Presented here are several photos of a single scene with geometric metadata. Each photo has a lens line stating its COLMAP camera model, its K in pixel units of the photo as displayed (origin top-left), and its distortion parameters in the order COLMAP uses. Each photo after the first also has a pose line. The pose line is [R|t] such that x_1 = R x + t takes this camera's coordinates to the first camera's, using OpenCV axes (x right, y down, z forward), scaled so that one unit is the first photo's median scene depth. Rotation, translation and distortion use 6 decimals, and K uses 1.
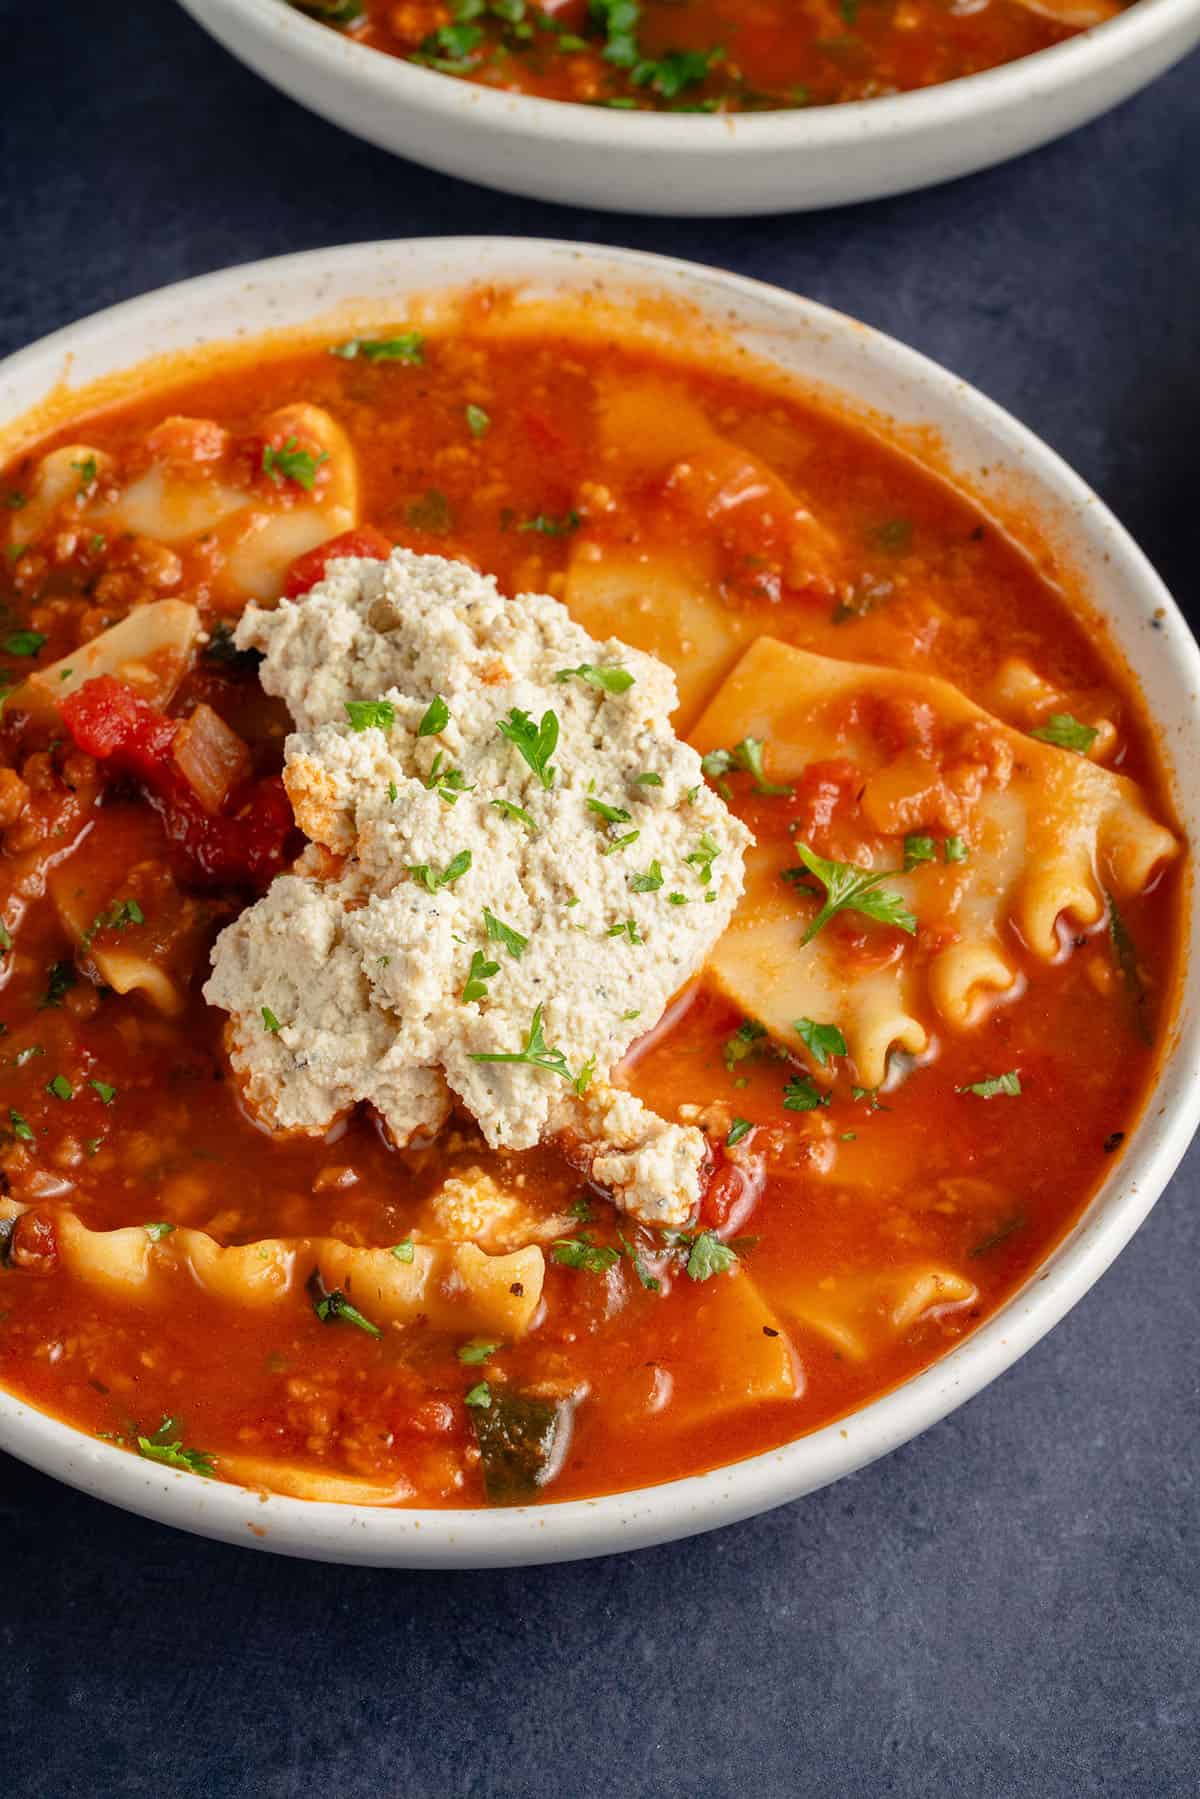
lens RADIAL K [[5467.5, 0, 596.8], [0, 5467.5, 808.8], [0, 0, 1]] dist [-0.000323, -1.112751]
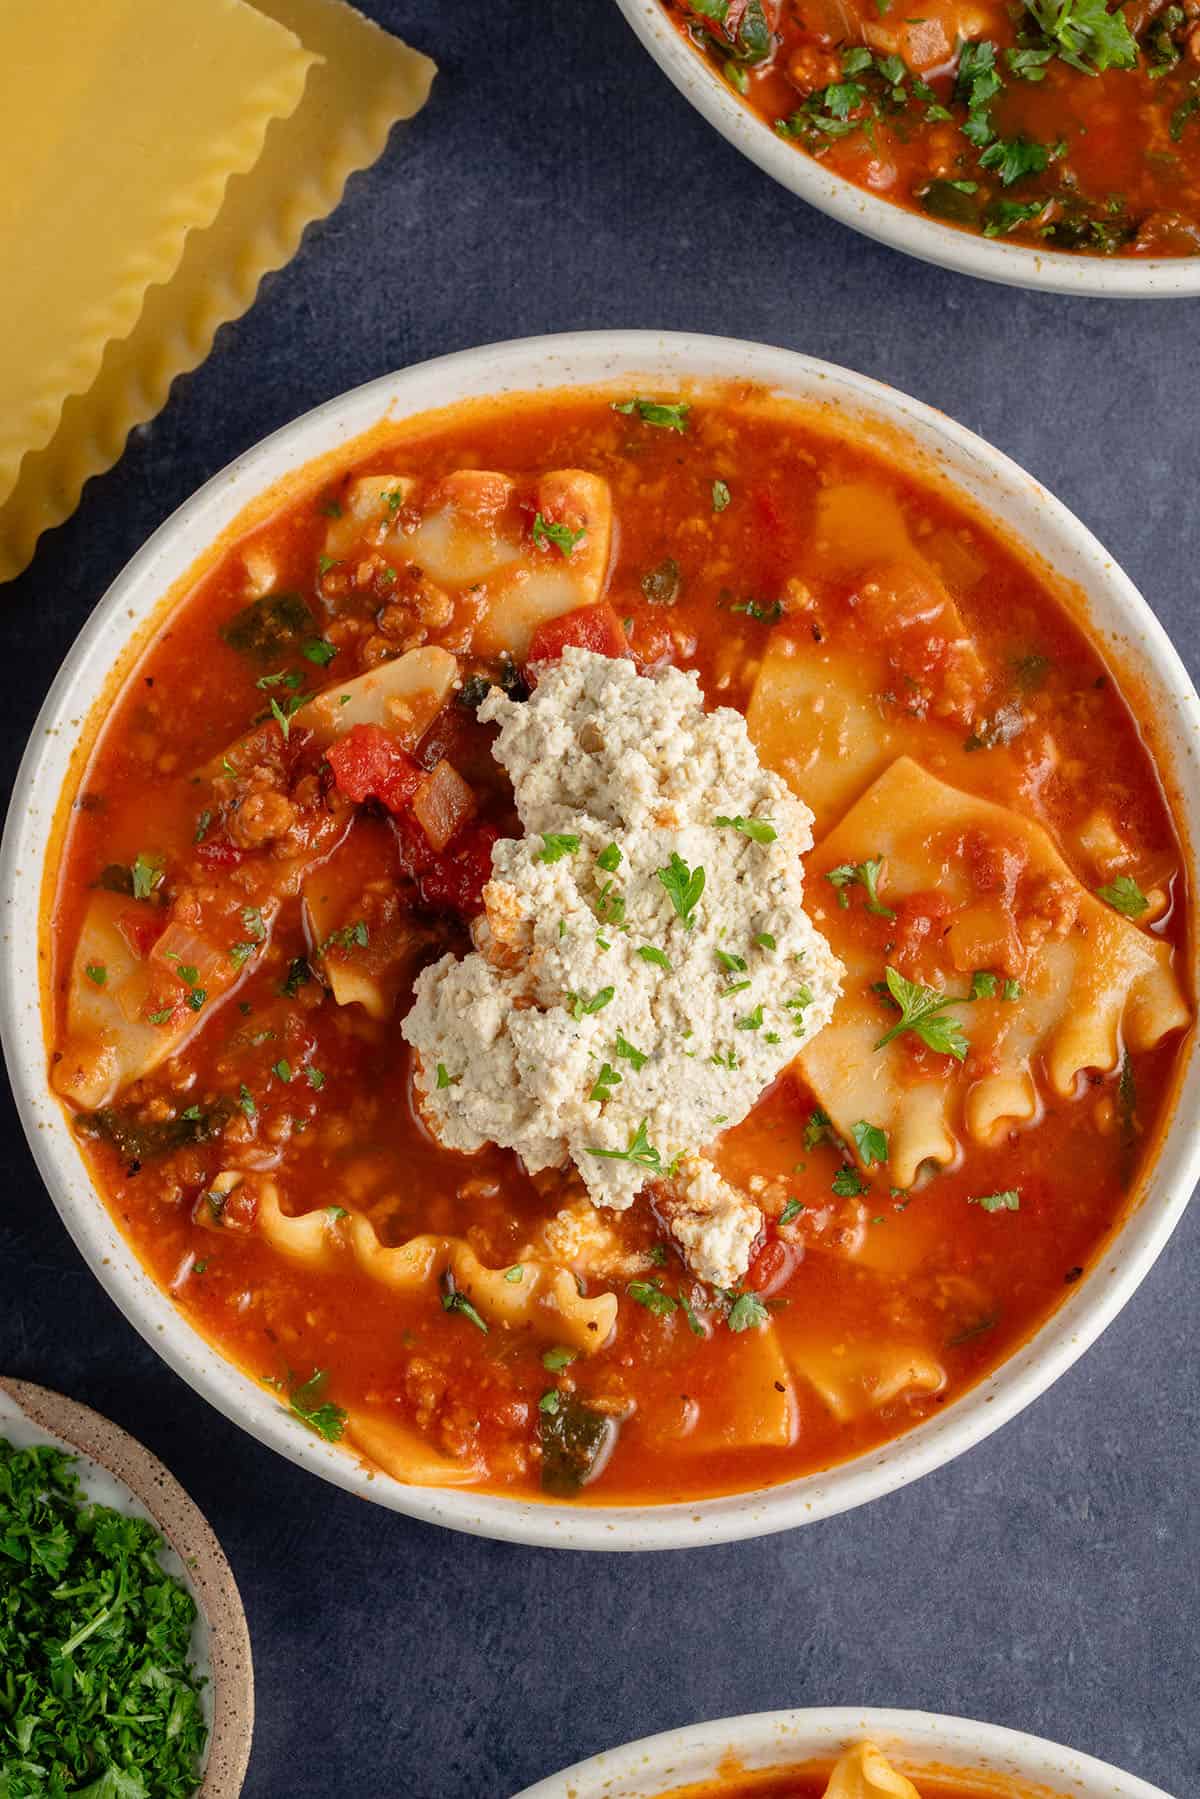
lens RADIAL K [[5467.5, 0, 596.8], [0, 5467.5, 808.8], [0, 0, 1]] dist [-0.000323, -1.112751]
pose [[0.981249, 0.179202, -0.070974, 0.054997], [-0.145051, 0.929044, 0.340348, -0.455894], [0.126929, -0.323671, 0.937617, -0.179972]]
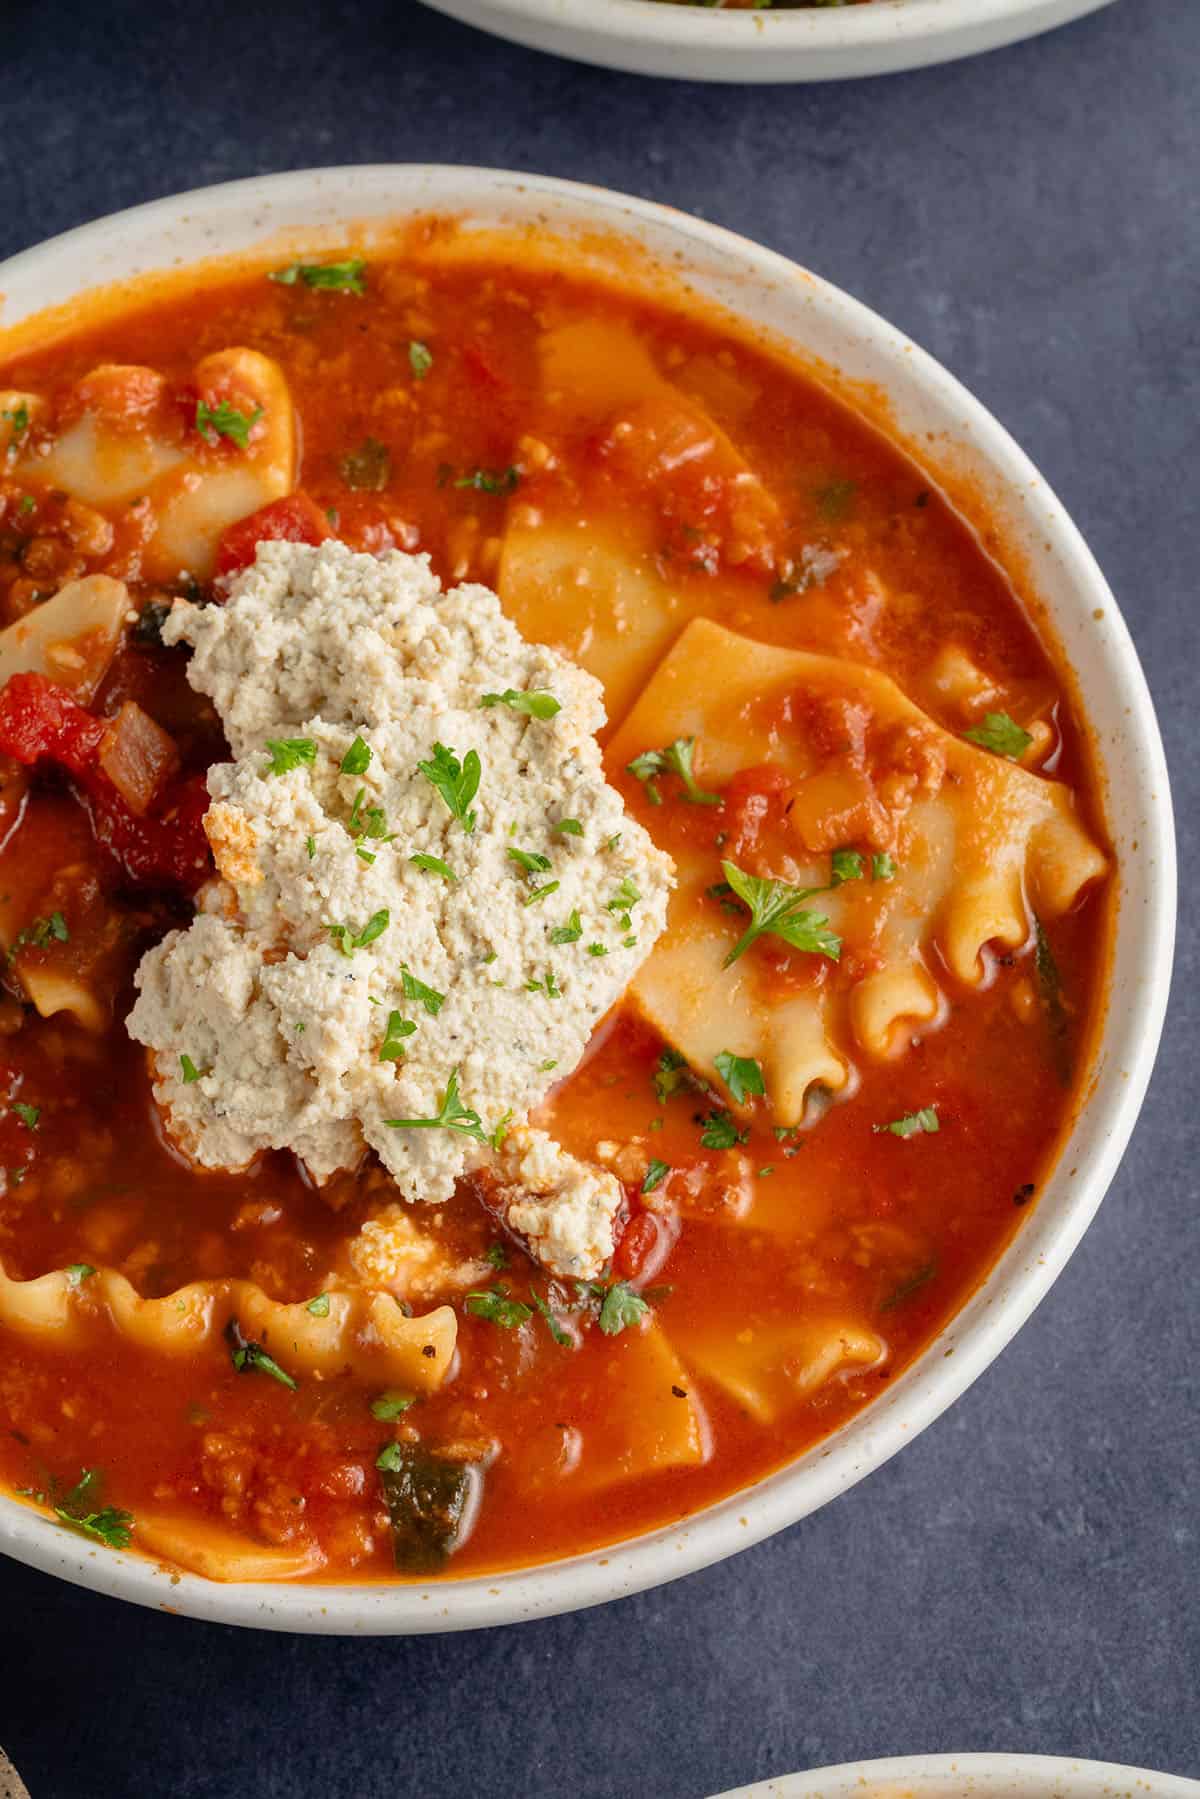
lens RADIAL K [[5467.5, 0, 596.8], [0, 5467.5, 808.8], [0, 0, 1]] dist [-0.000323, -1.112751]
pose [[0.999706, 0.014884, -0.019125, 0.033191], [-0.010784, 0.979948, 0.198962, -0.205656], [0.021703, -0.198698, 0.979821, 0.025024]]
